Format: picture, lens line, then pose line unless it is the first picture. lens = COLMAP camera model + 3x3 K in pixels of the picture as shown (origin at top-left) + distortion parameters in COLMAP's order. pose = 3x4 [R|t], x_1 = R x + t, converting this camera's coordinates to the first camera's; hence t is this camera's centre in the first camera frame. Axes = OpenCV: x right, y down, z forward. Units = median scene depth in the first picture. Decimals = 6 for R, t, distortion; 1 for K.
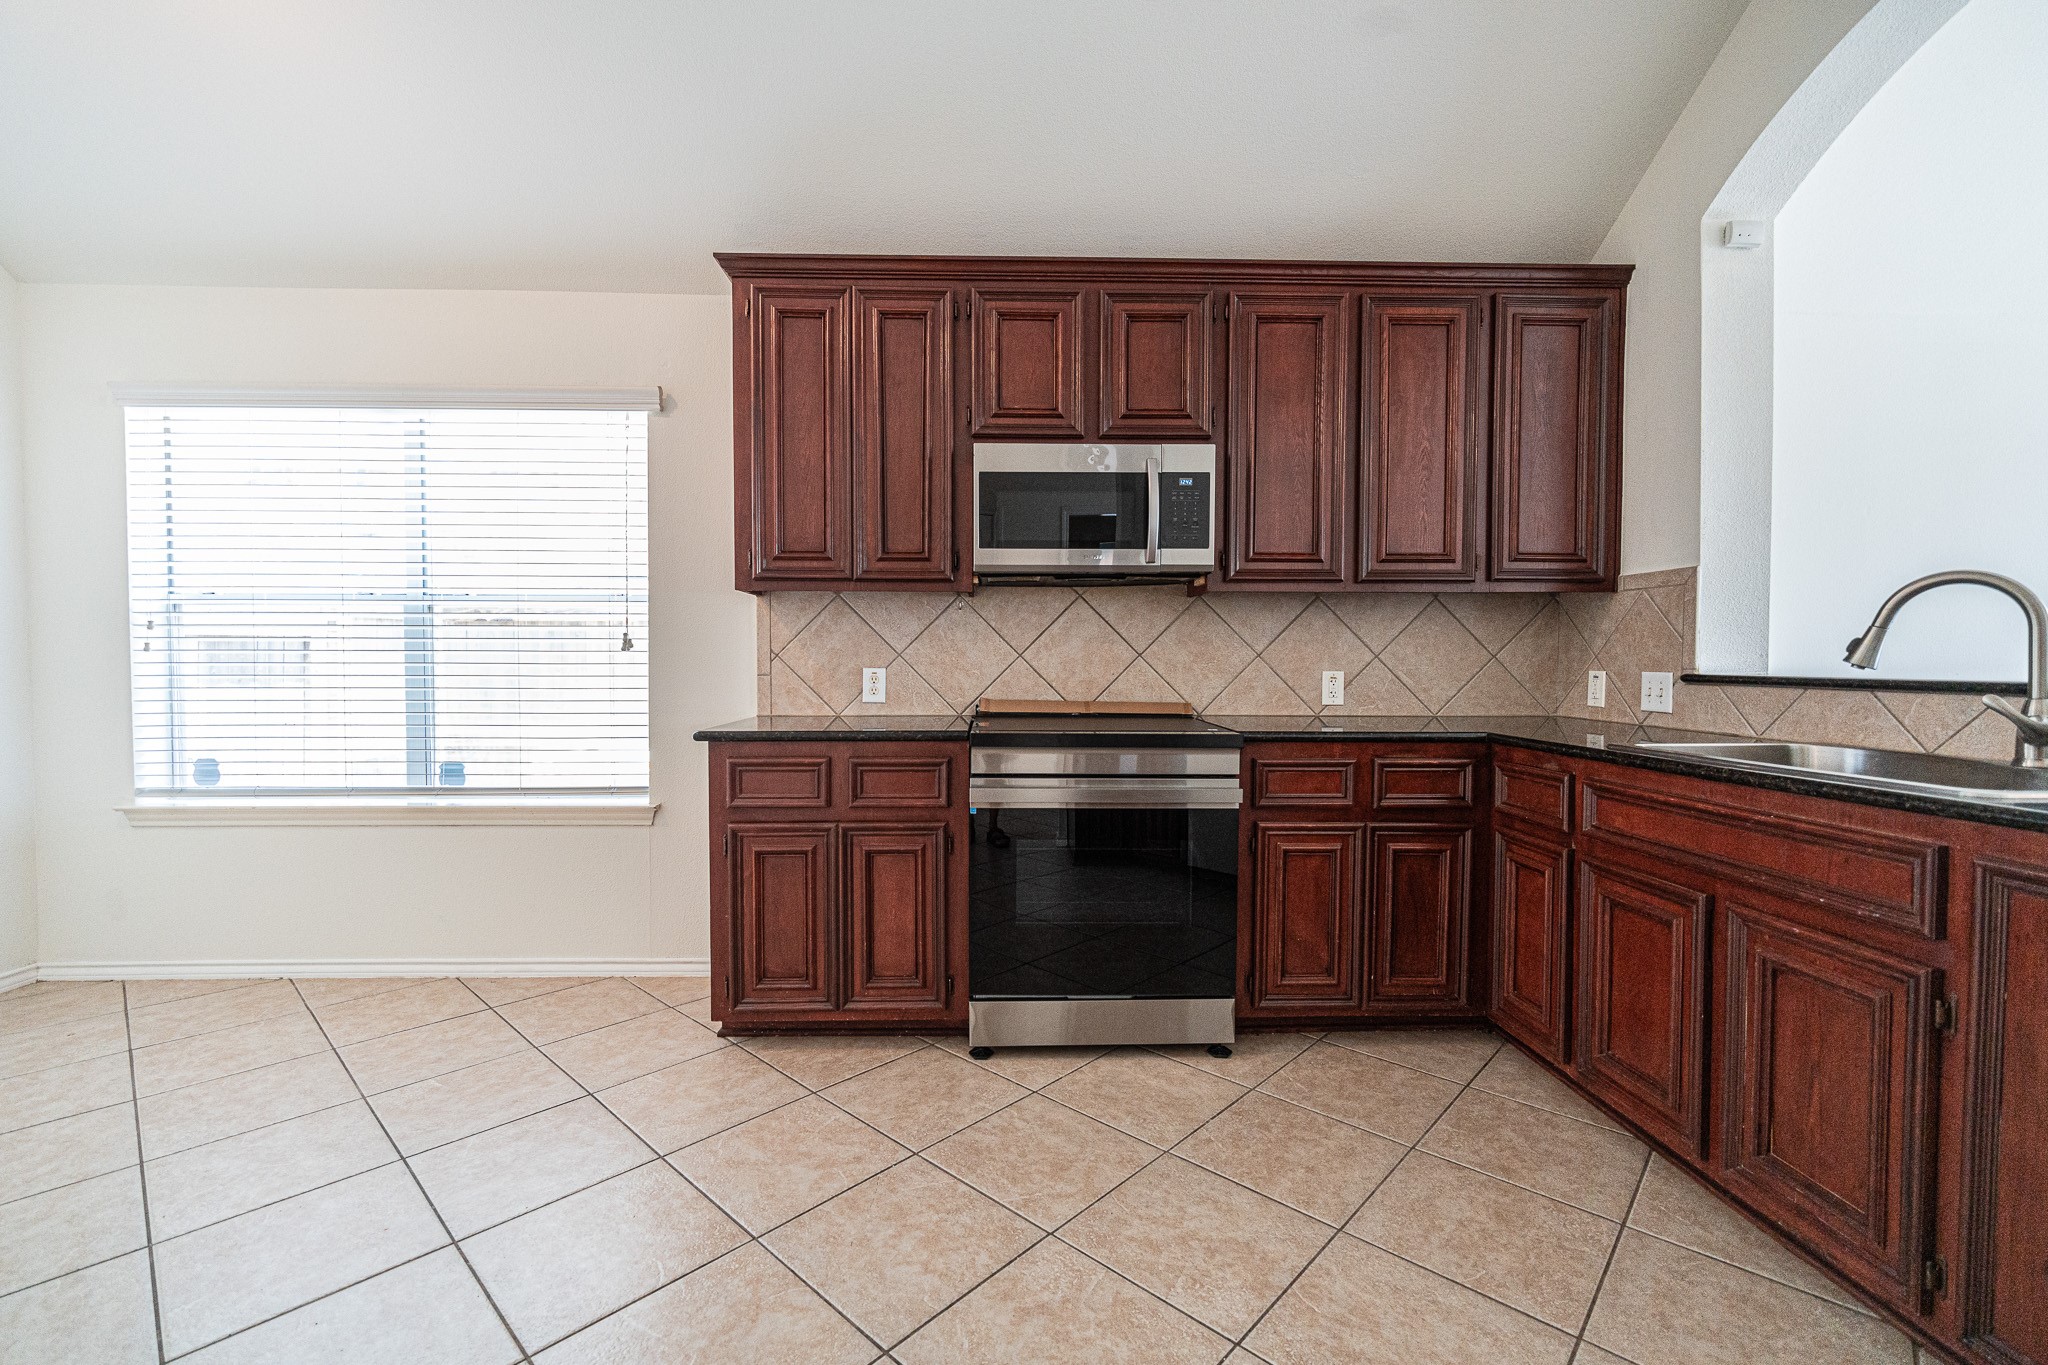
lens RADIAL K [[880.1, 0, 1024.0], [0, 880.1, 682.5], [0, 0, 1]] dist [-0.001014, -0.000670]
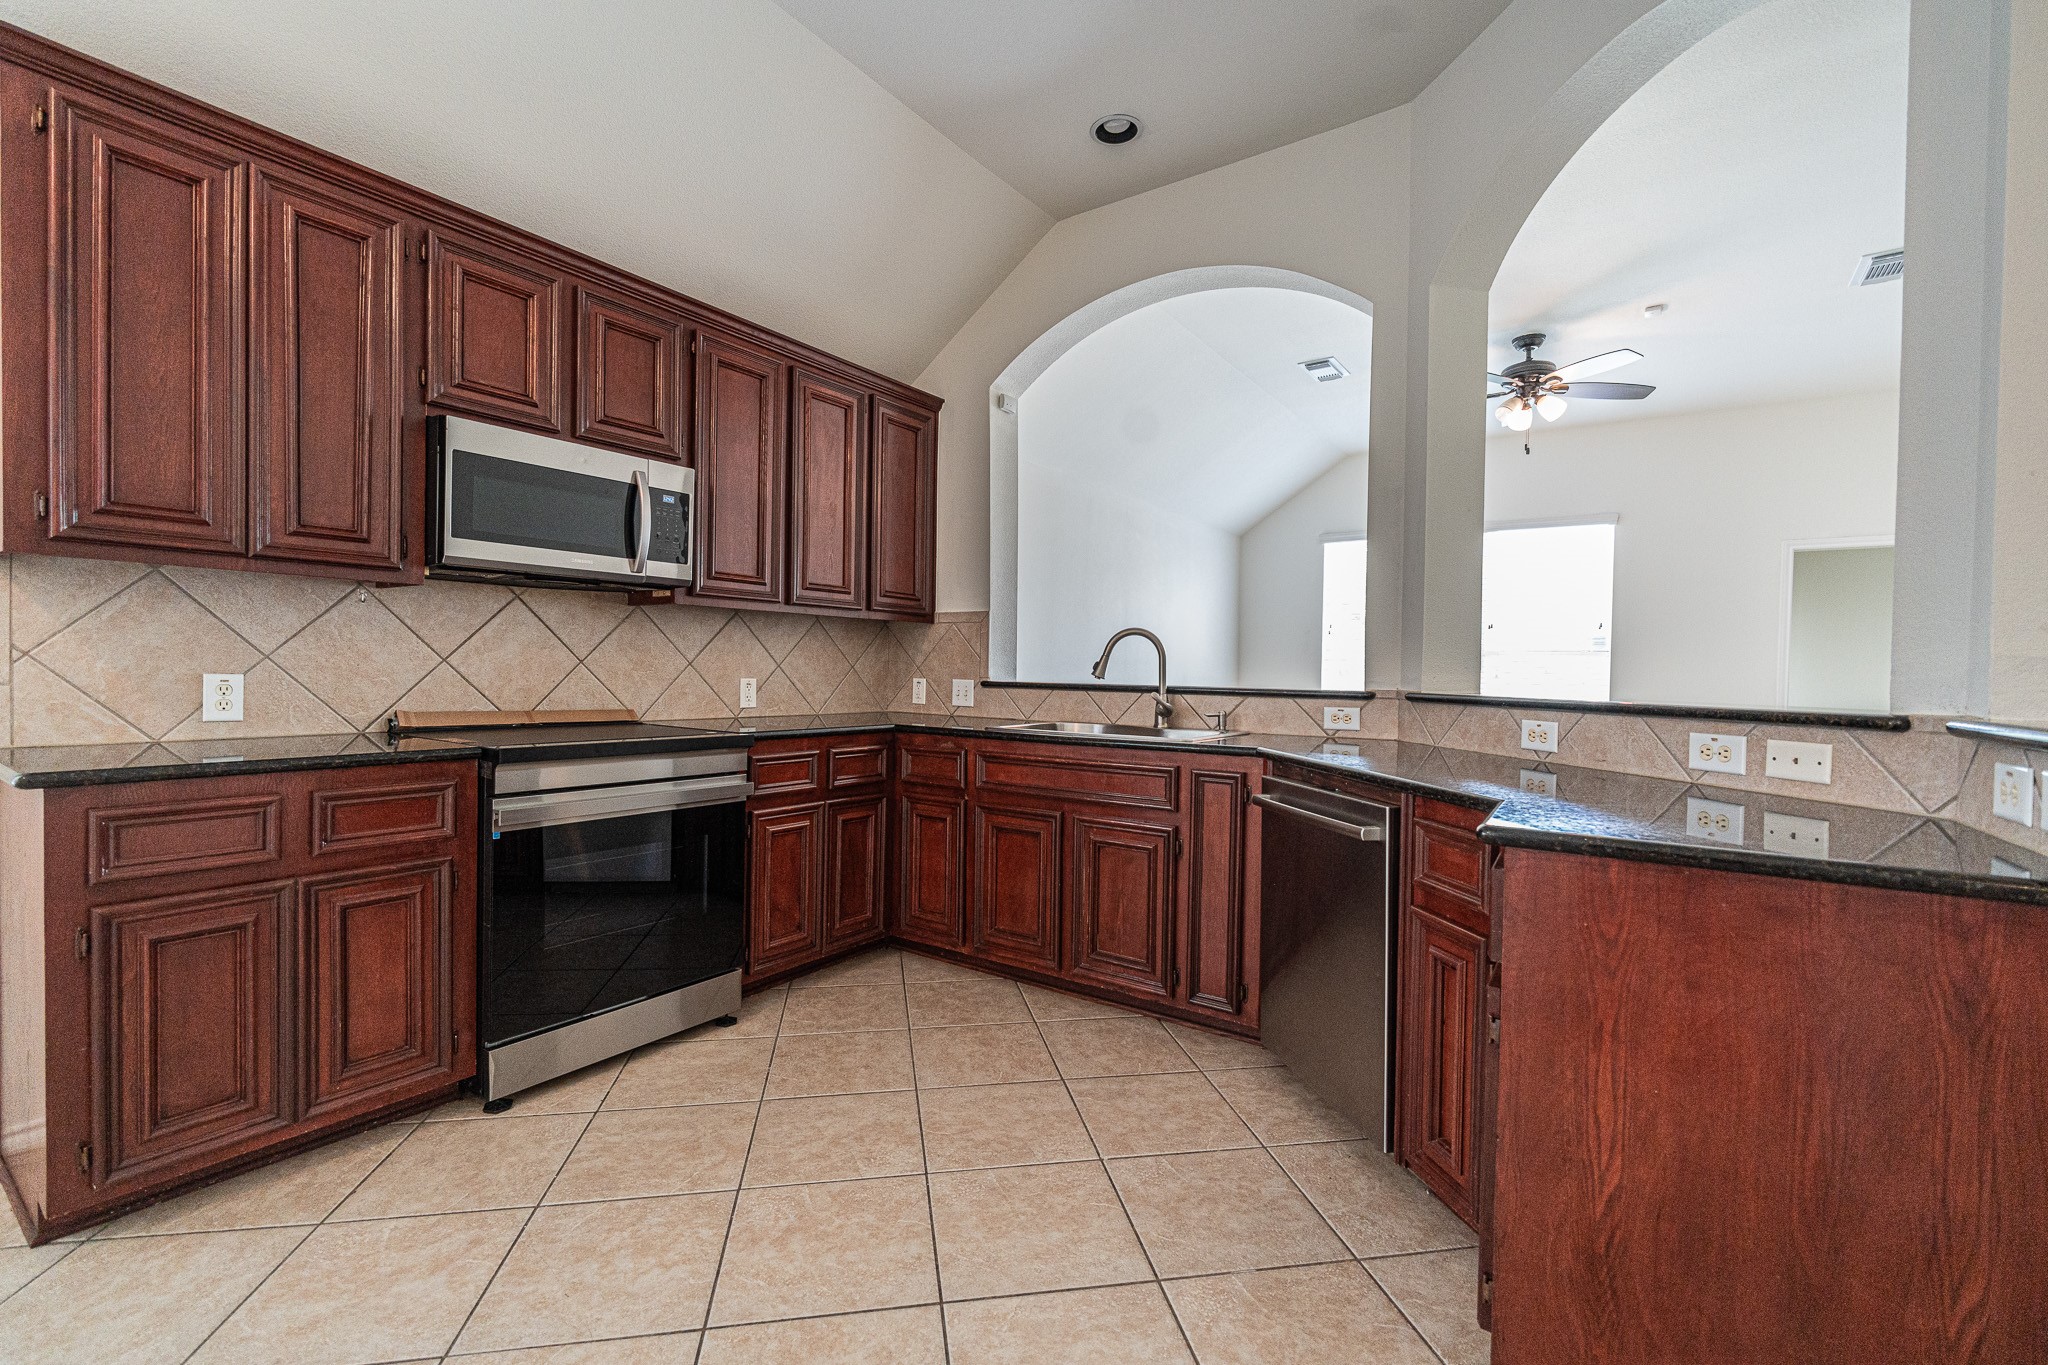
lens RADIAL K [[880.1, 0, 1024.0], [0, 880.1, 682.5], [0, 0, 1]] dist [-0.001014, -0.000670]
pose [[0.593108, -0.003527, 0.805115, -0.442124], [0.005841, 0.999983, 0.000077, -0.006612], [-0.805101, 0.004657, 0.593119, 0.035319]]
